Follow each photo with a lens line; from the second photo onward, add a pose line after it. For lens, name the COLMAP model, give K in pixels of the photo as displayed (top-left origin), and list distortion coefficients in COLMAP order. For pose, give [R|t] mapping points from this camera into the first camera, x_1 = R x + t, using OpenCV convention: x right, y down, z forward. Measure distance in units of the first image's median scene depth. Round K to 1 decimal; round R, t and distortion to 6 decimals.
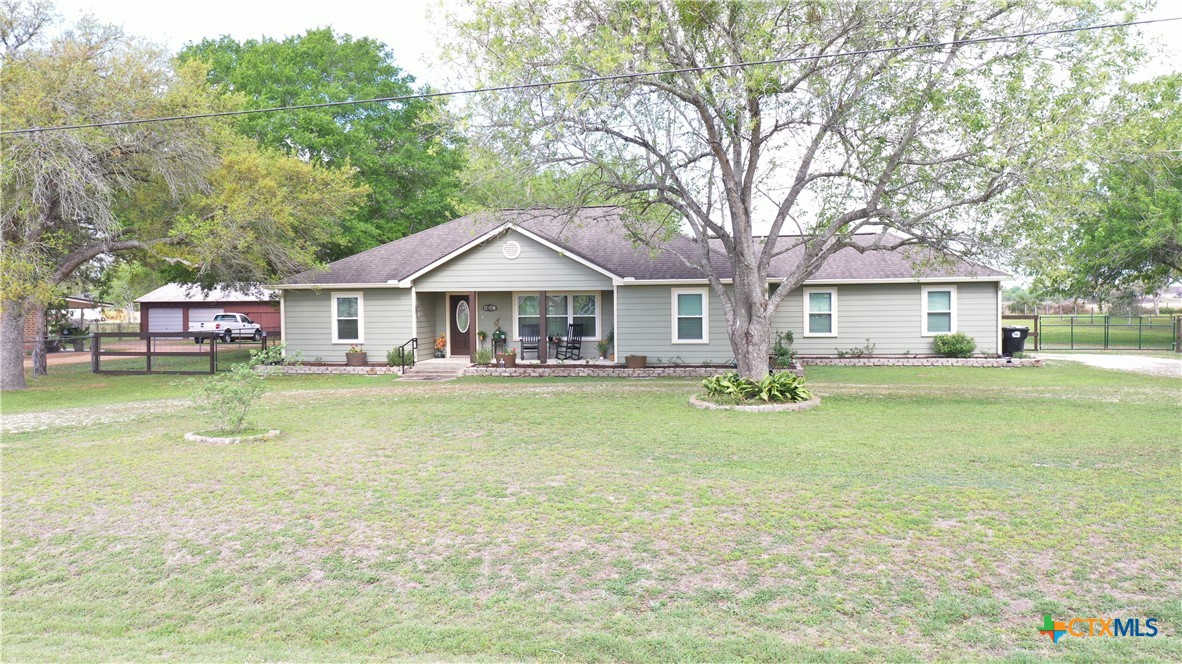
lens RADIAL K [[938.0, 0, 591.0], [0, 938.0, 332.0], [0, 0, 1]] dist [-0.010487, -0.005704]
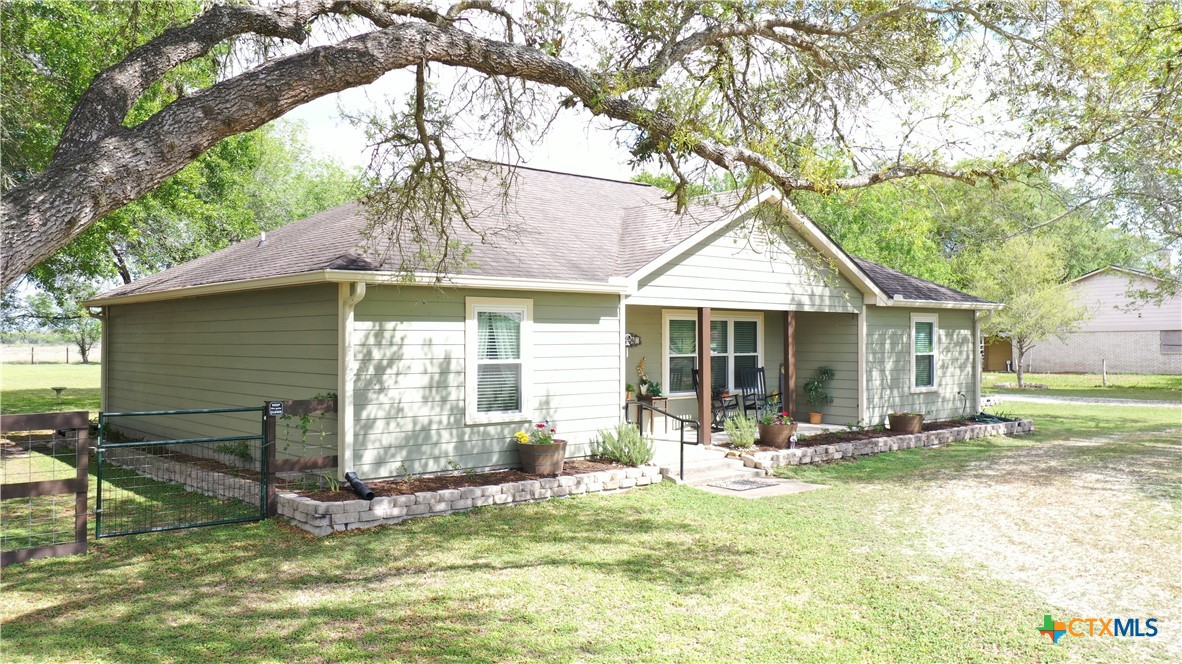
lens RADIAL K [[938.0, 0, 591.0], [0, 938.0, 332.0], [0, 0, 1]] dist [-0.010487, -0.005704]
pose [[0.621462, 0.013408, 0.783330, -0.559798], [0.010717, 0.999614, -0.025613, -0.016608], [-0.783371, 0.024313, 0.621079, 0.702884]]
